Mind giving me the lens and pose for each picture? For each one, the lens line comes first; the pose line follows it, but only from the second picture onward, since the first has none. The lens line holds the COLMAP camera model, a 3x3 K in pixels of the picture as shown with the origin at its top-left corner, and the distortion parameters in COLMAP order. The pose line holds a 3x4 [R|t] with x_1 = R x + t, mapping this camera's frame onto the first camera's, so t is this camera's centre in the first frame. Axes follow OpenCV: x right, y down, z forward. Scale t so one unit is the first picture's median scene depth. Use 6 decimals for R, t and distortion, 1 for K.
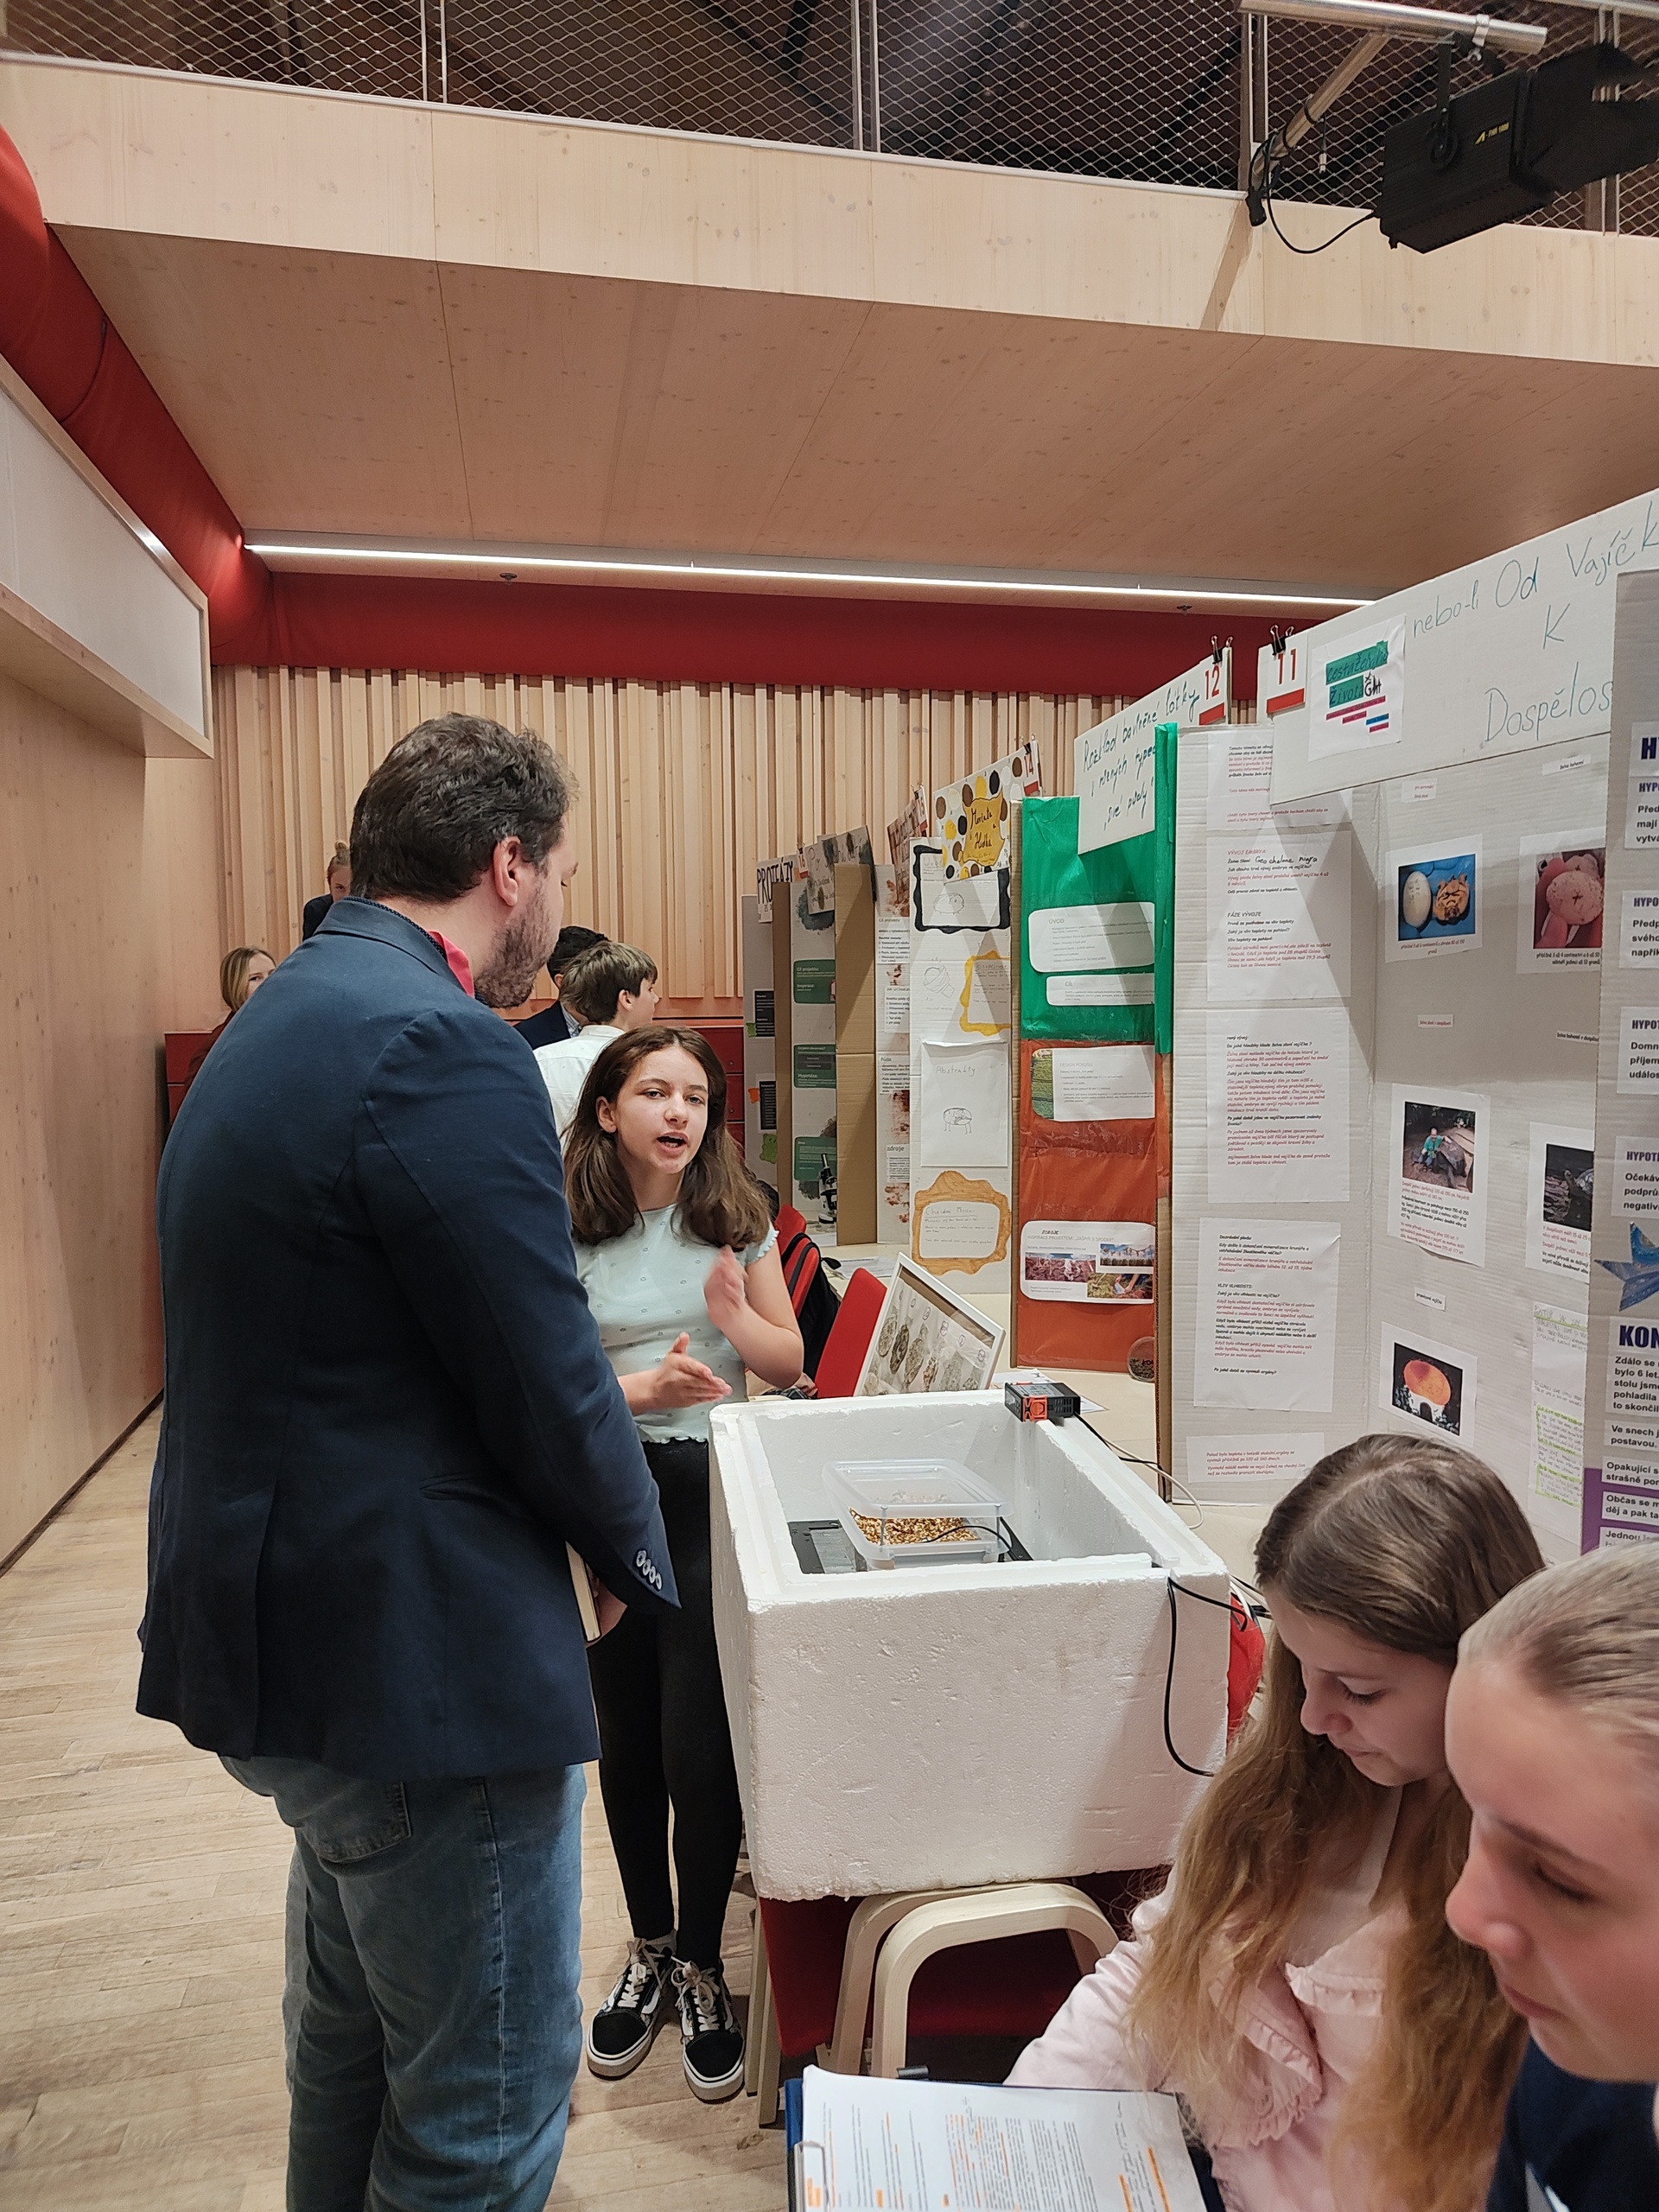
lens RADIAL K [[1398.1, 0, 843.7], [0, 1398.1, 1133.2], [0, 0, 1]] dist [-0.001559, -0.002853]
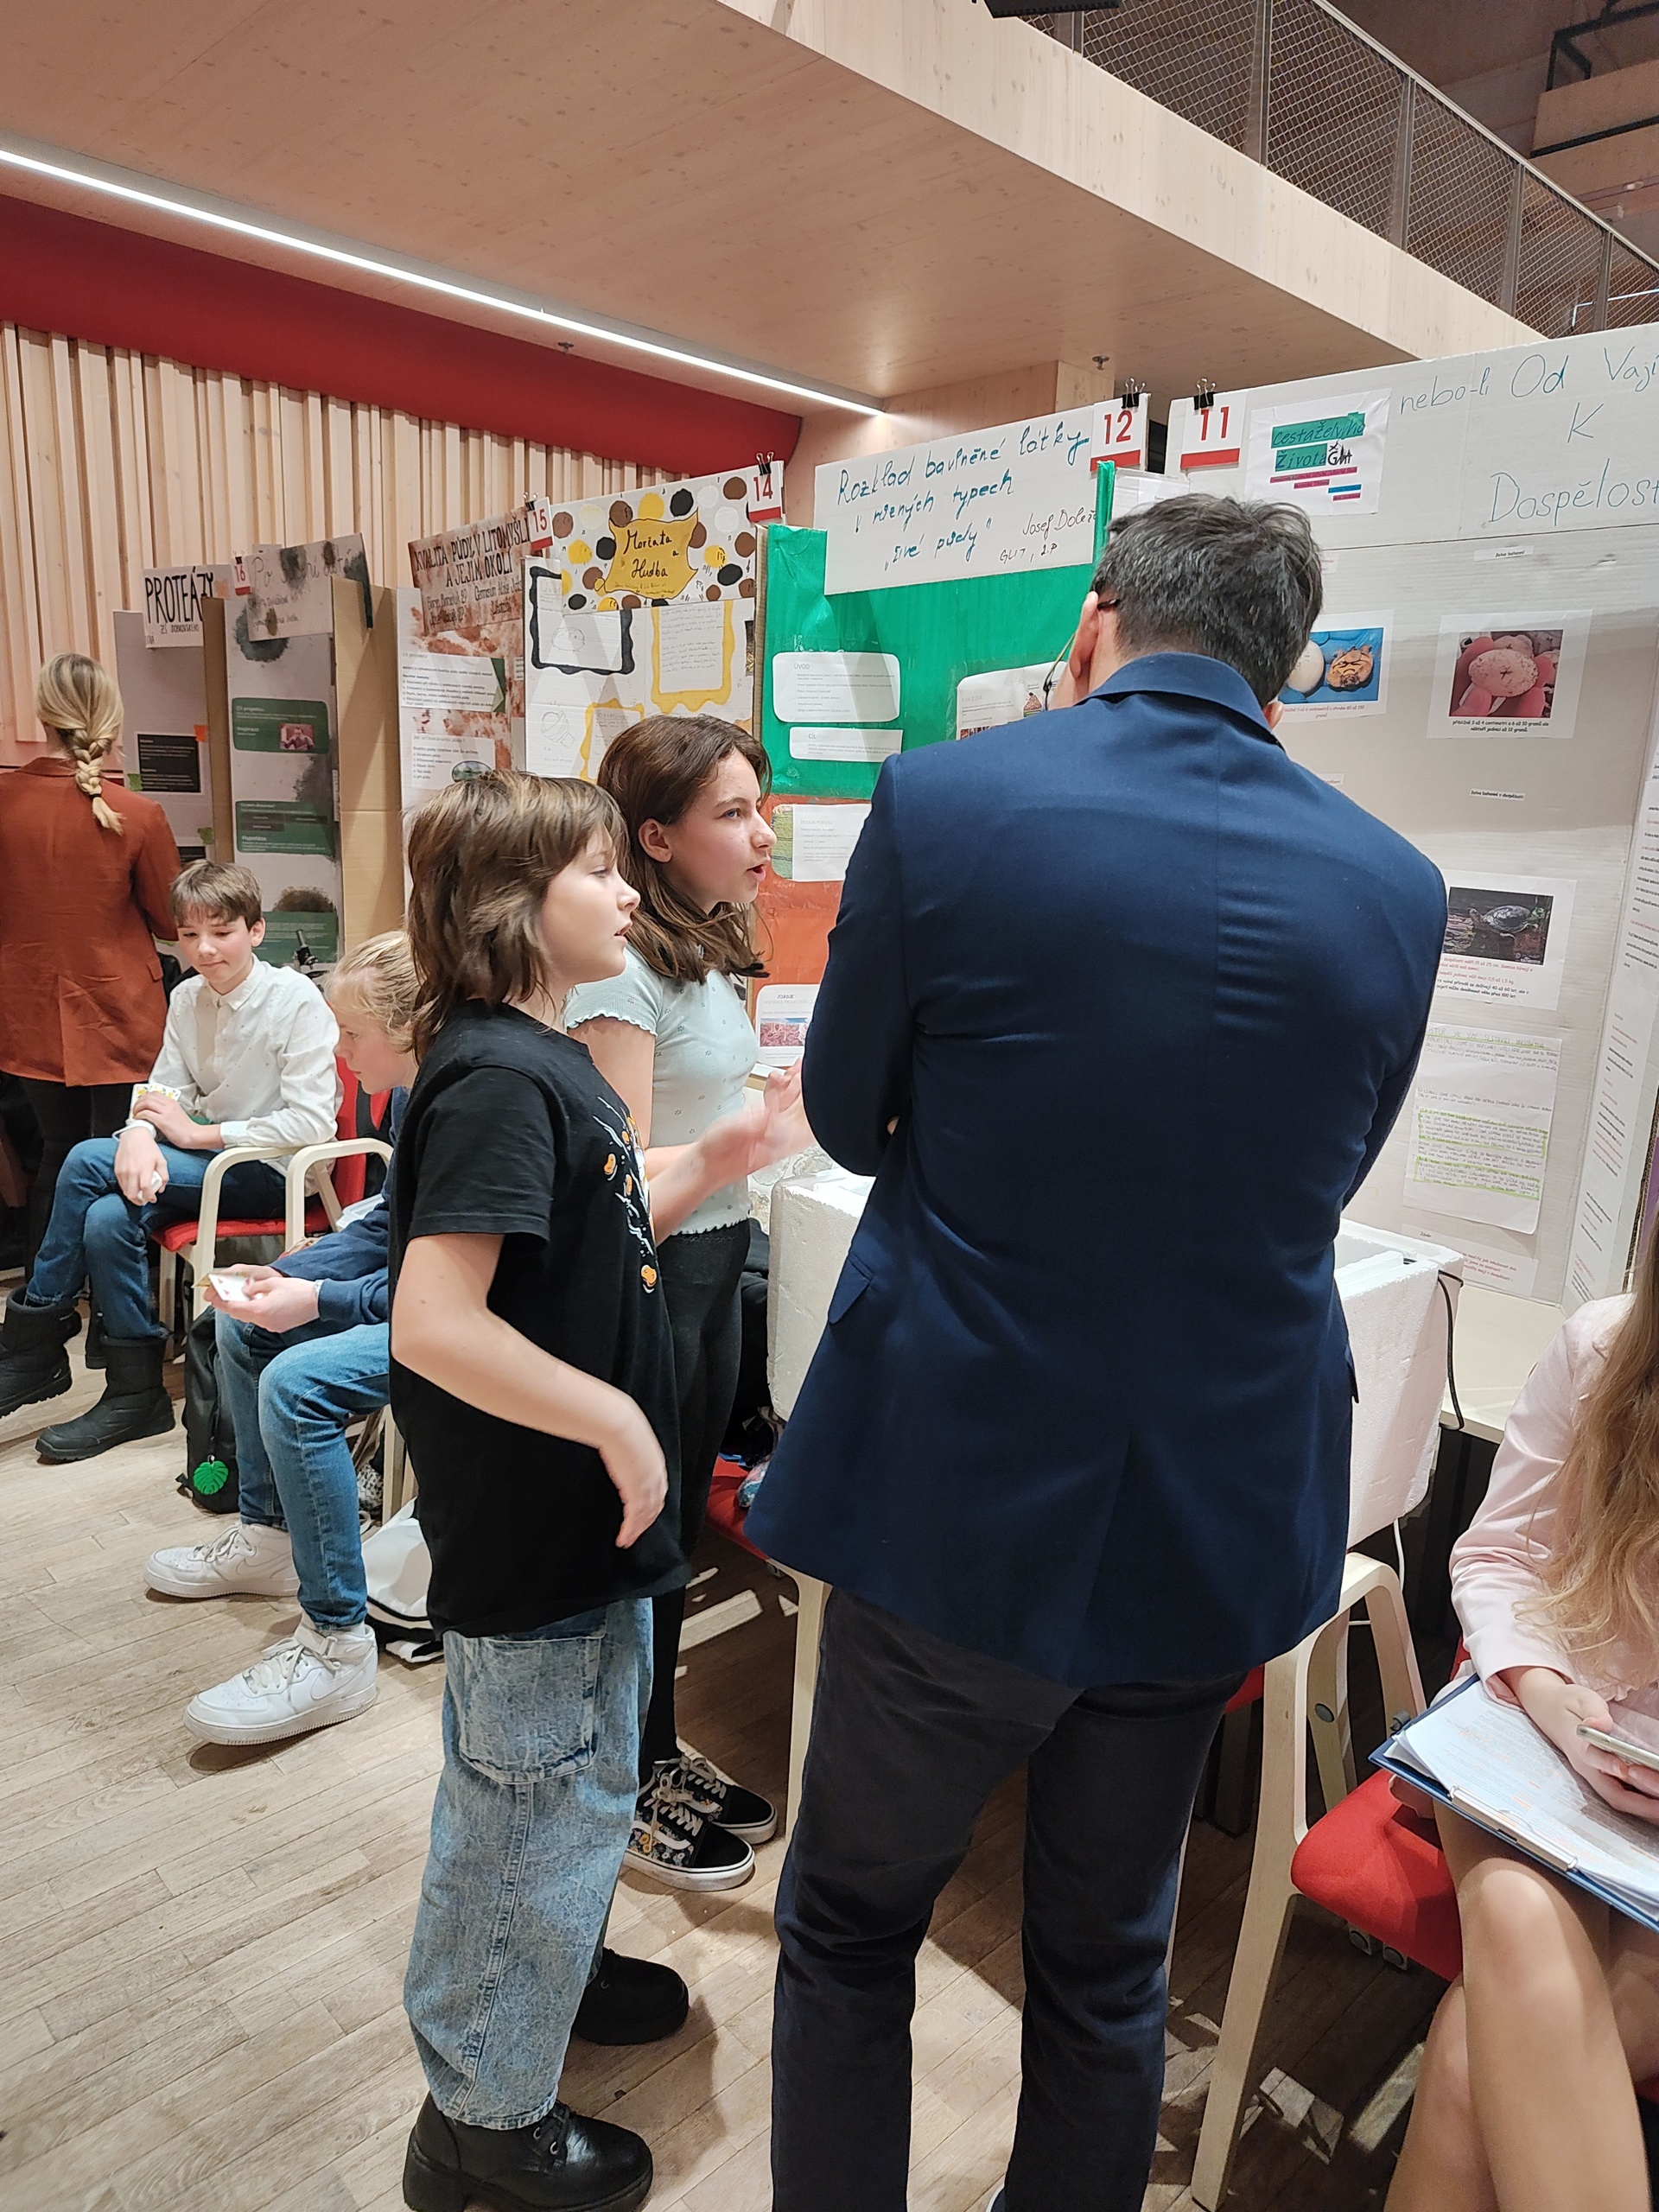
lens RADIAL K [[1429.3, 0, 834.2], [0, 1429.3, 1097.6], [0, 0, 1]] dist [-0.000896, 0.016208]
pose [[0.845587, -0.066018, 0.529739, -0.359169], [0.004362, 0.993145, 0.116806, 0.025092], [-0.533819, -0.096459, 0.840079, 0.151035]]
